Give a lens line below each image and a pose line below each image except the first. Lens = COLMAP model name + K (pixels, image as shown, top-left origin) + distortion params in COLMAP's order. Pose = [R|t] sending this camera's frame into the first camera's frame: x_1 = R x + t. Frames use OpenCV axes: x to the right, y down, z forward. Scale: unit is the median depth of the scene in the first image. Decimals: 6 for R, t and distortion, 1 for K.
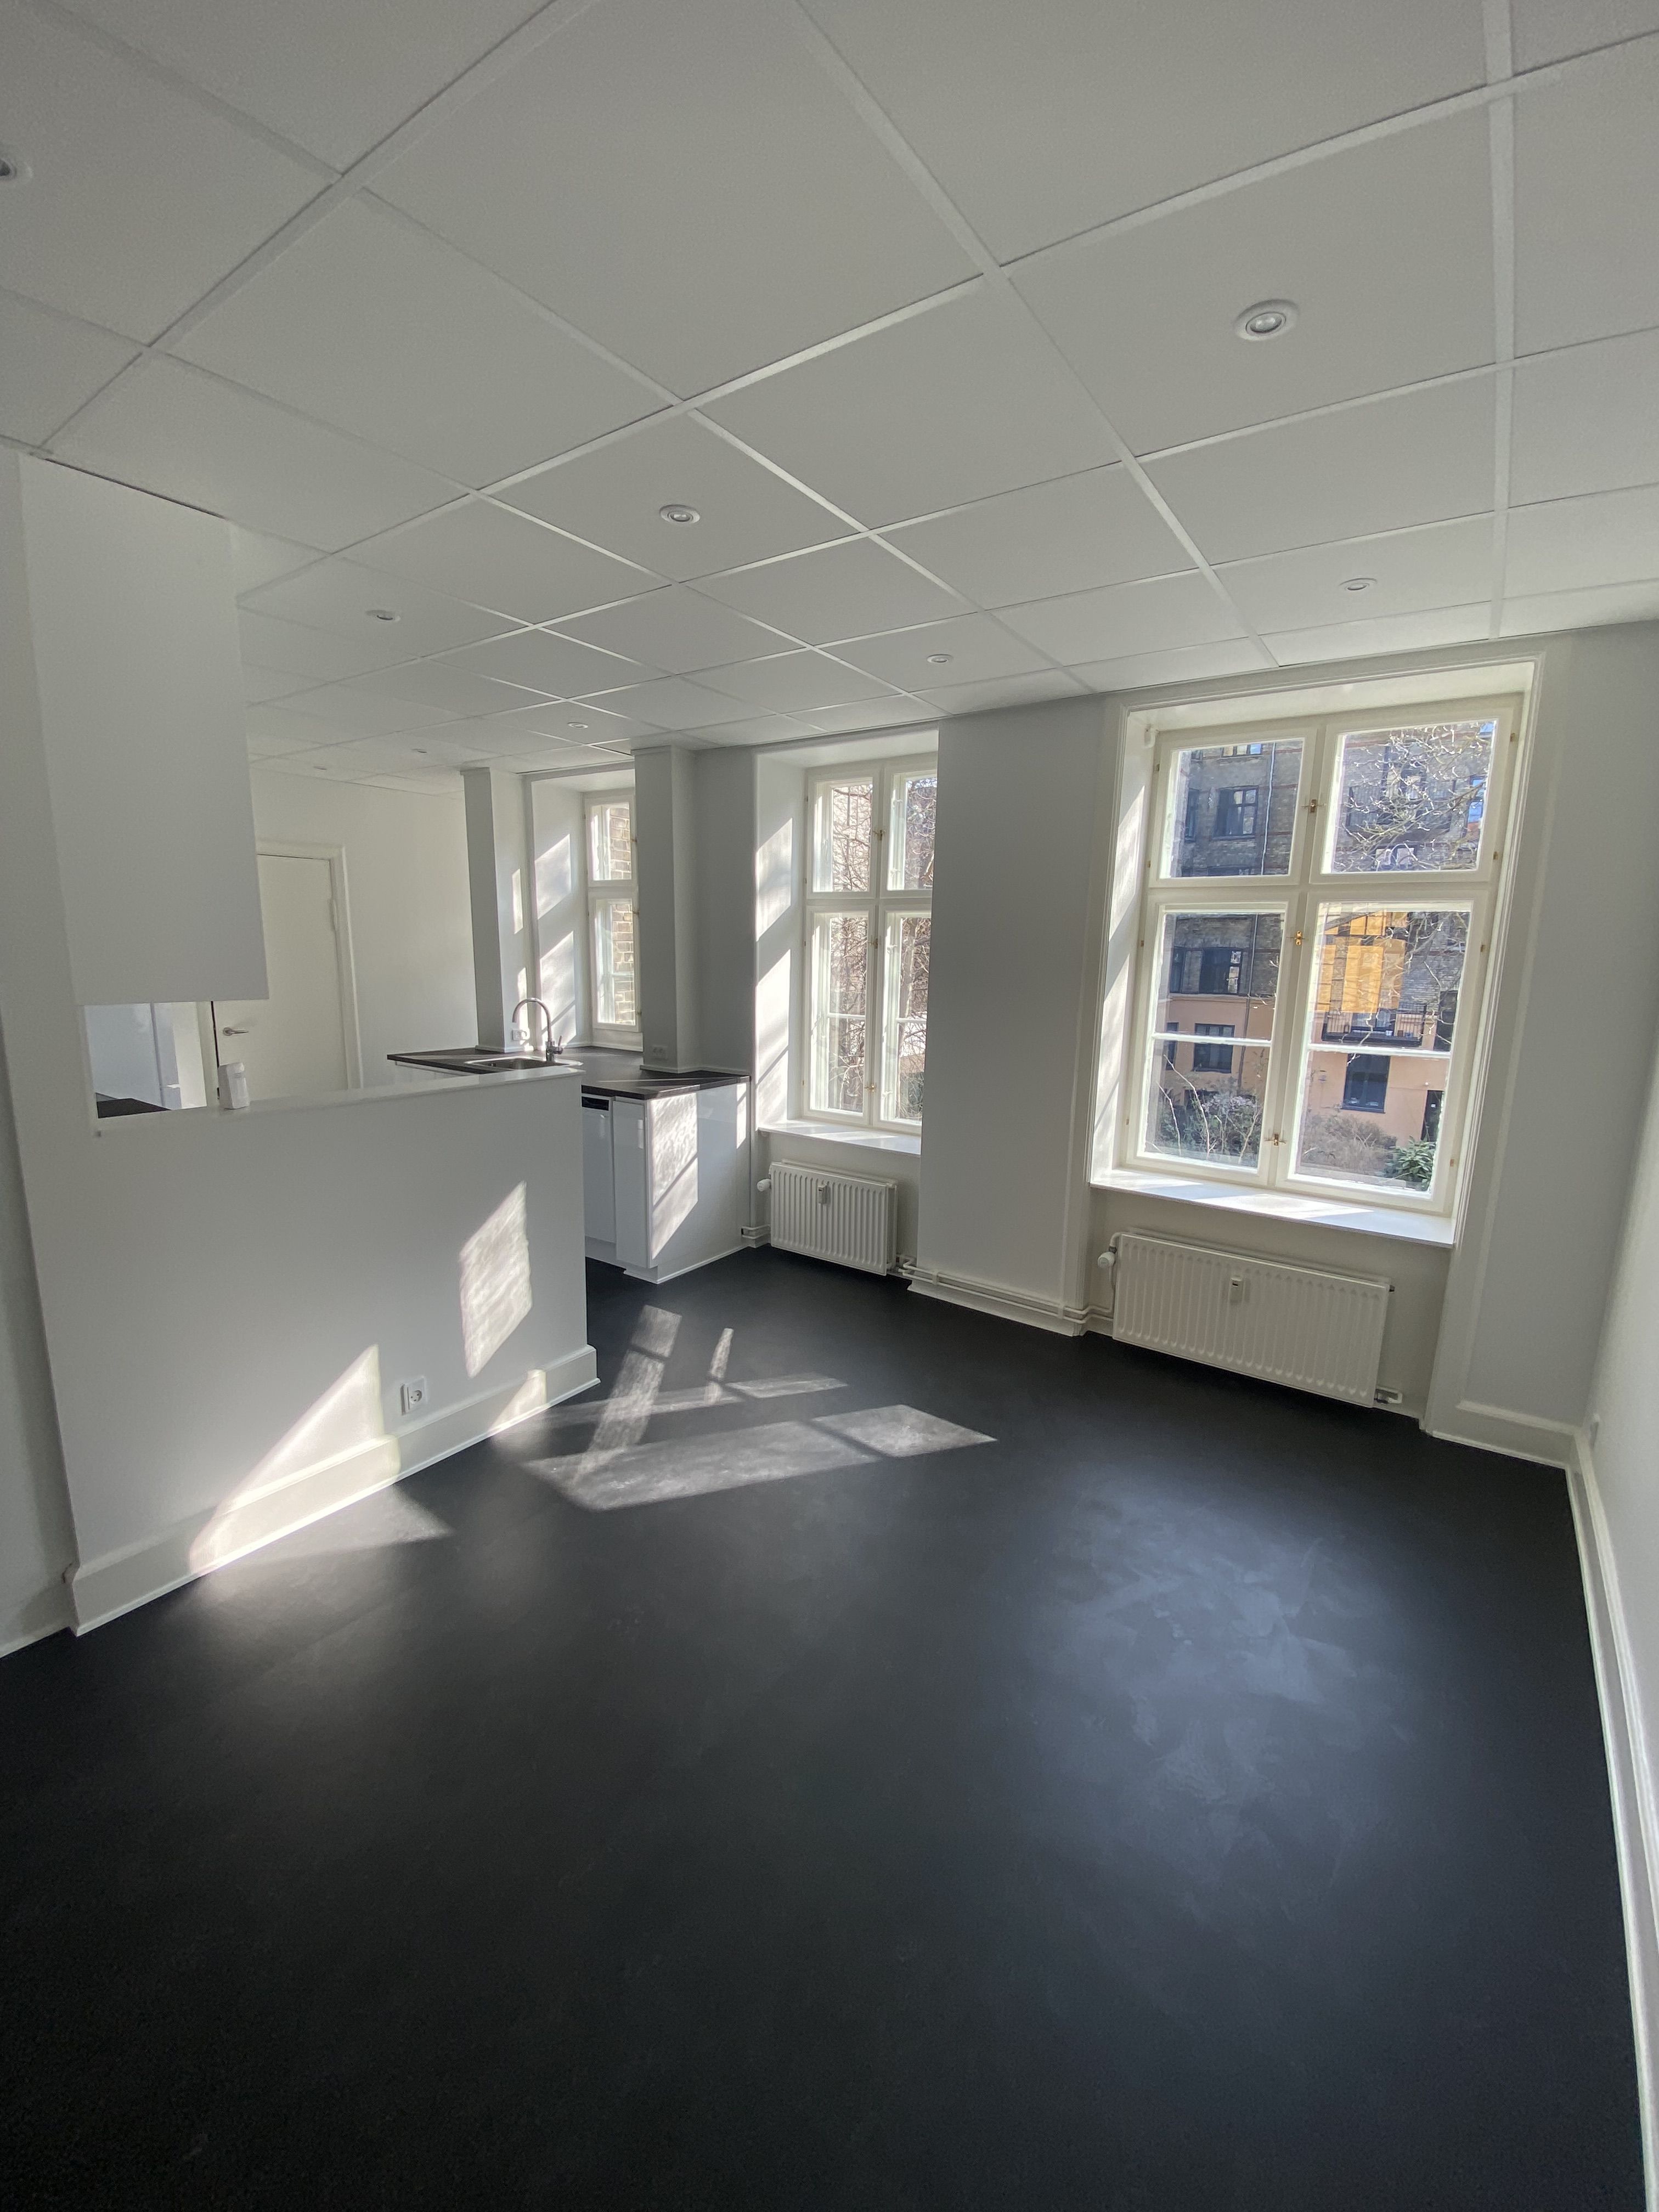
lens RADIAL K [[890.4, 0, 829.5], [0, 890.4, 1106.0], [0, 0, 1]] dist [0.019840, -0.015405]
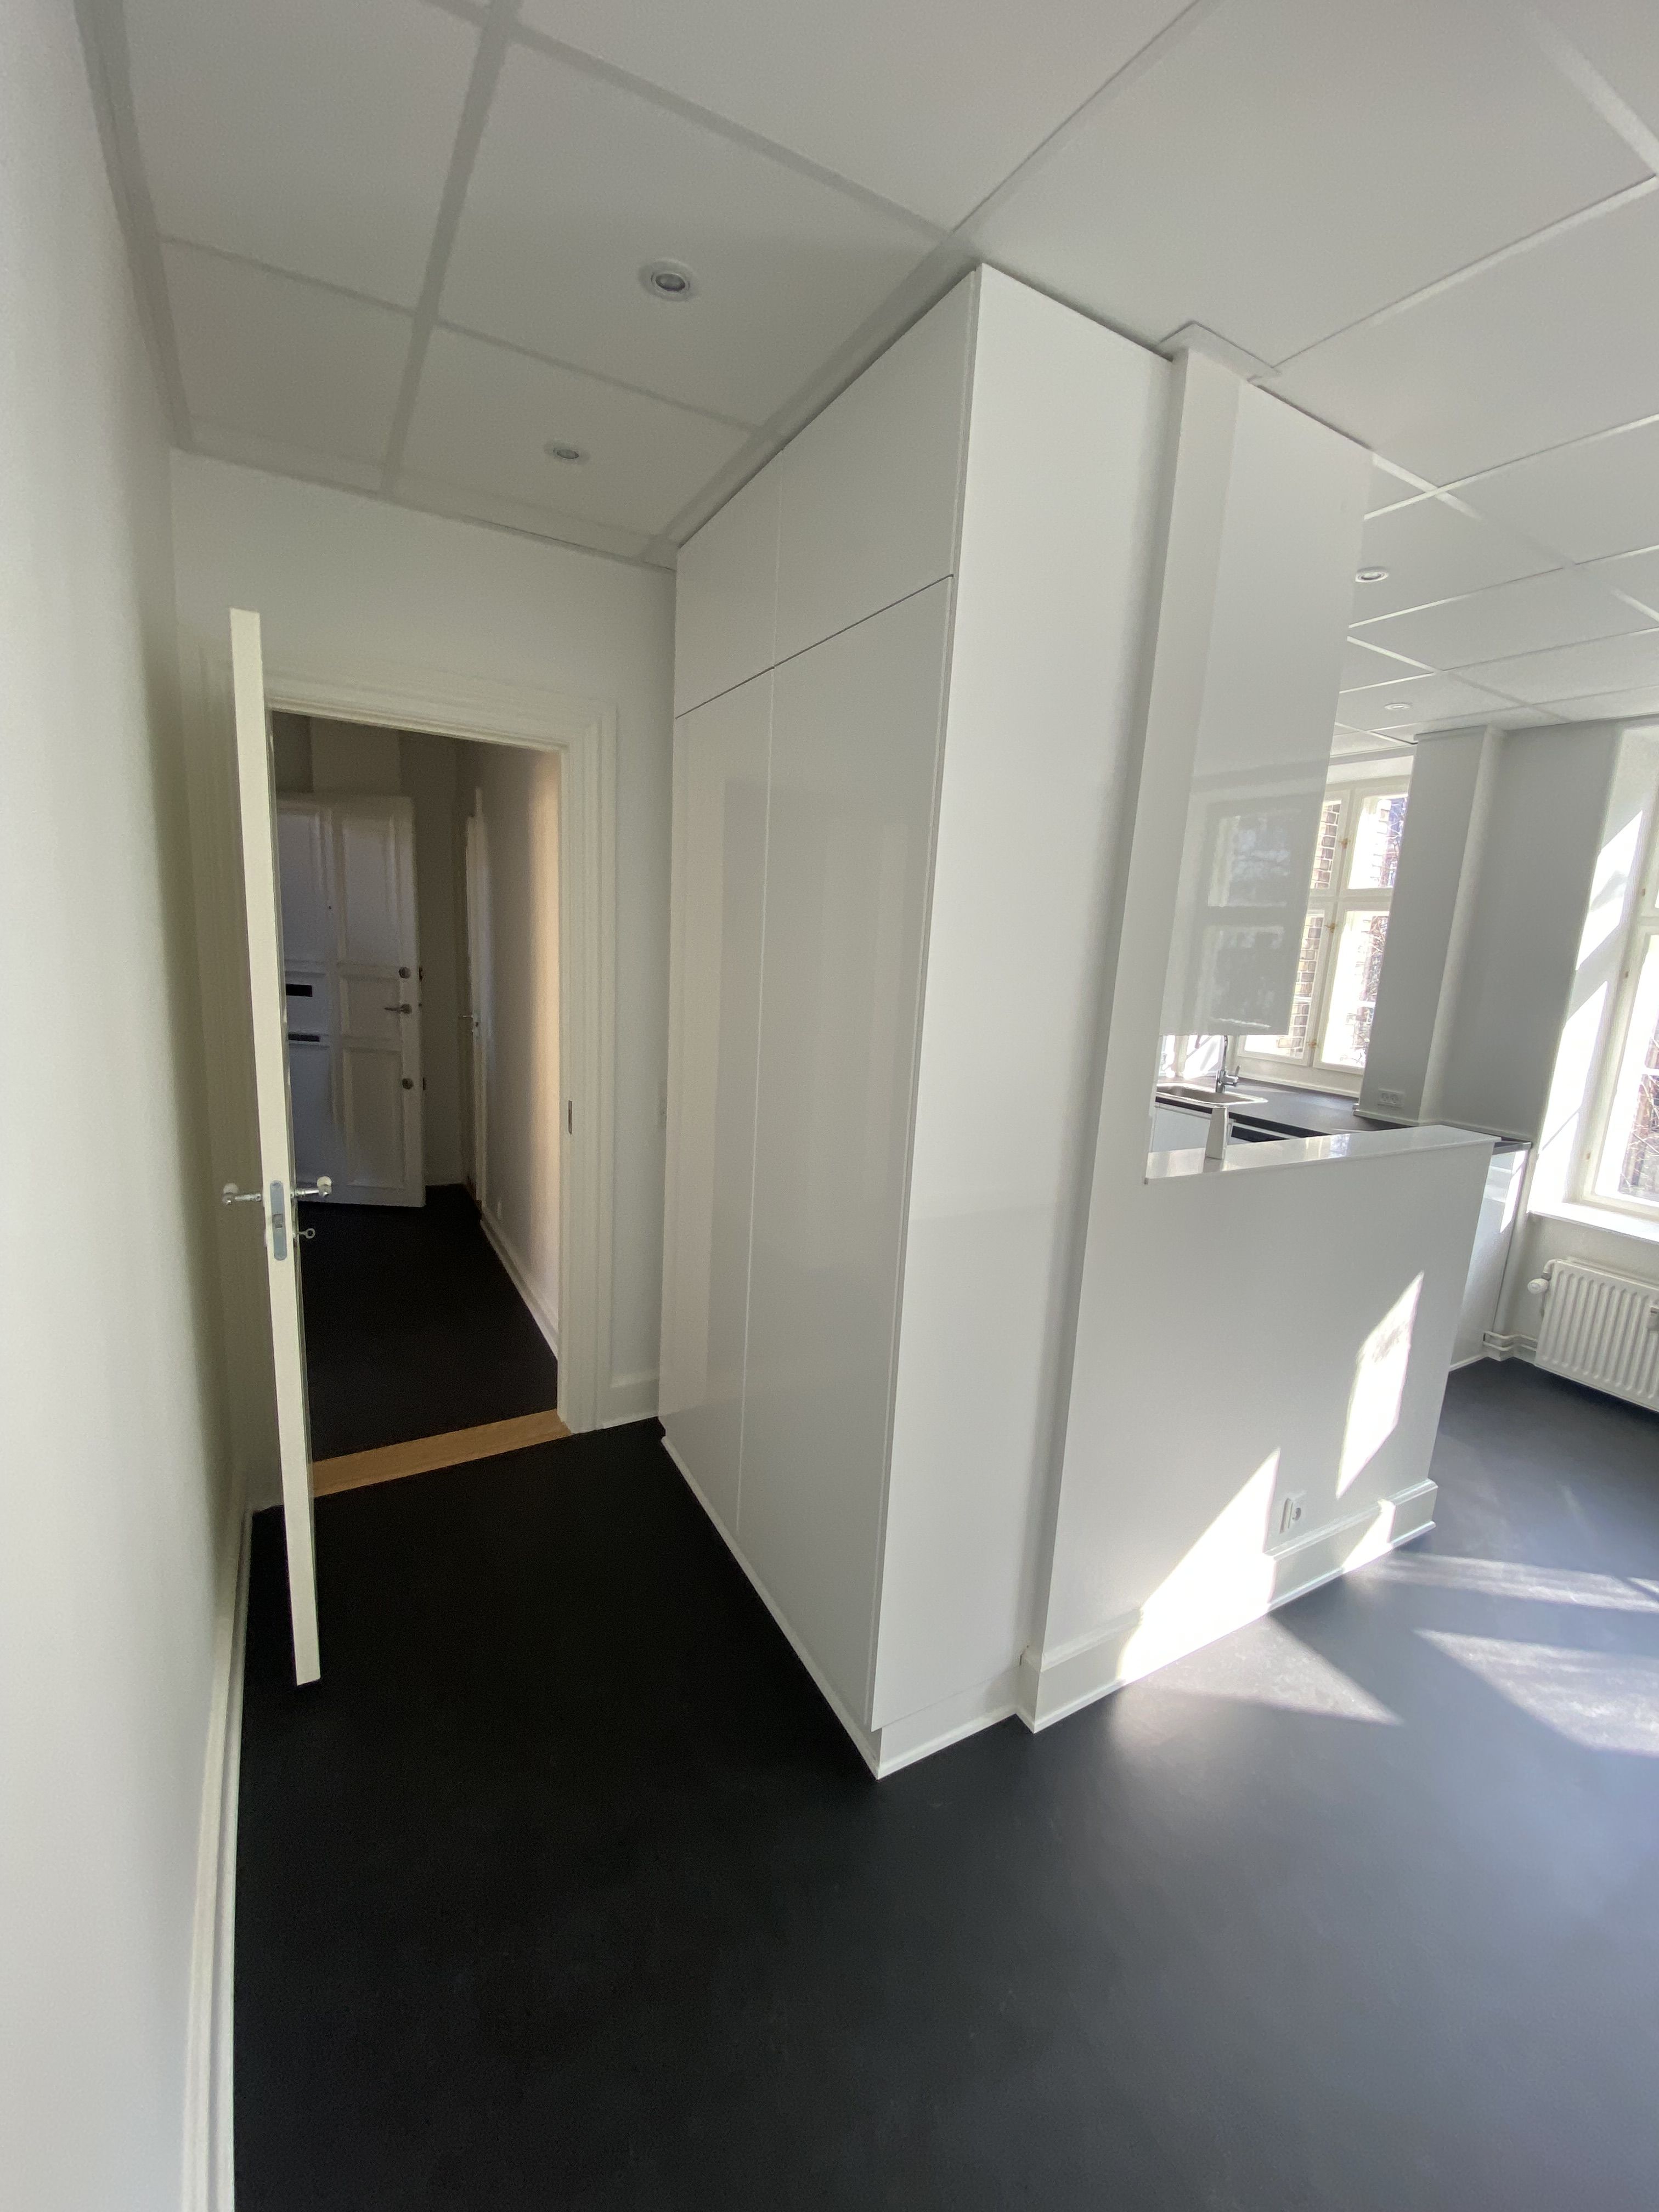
lens RADIAL K [[911.7, 0, 829.5], [0, 911.7, 1106.0], [0, 0, 1]] dist [-0.014039, -0.000032]
pose [[0.909365, 0.110614, -0.401023, -0.381086], [-0.116438, 0.993149, 0.009902, -0.002668], [0.399371, 0.037690, 0.916014, 0.038645]]
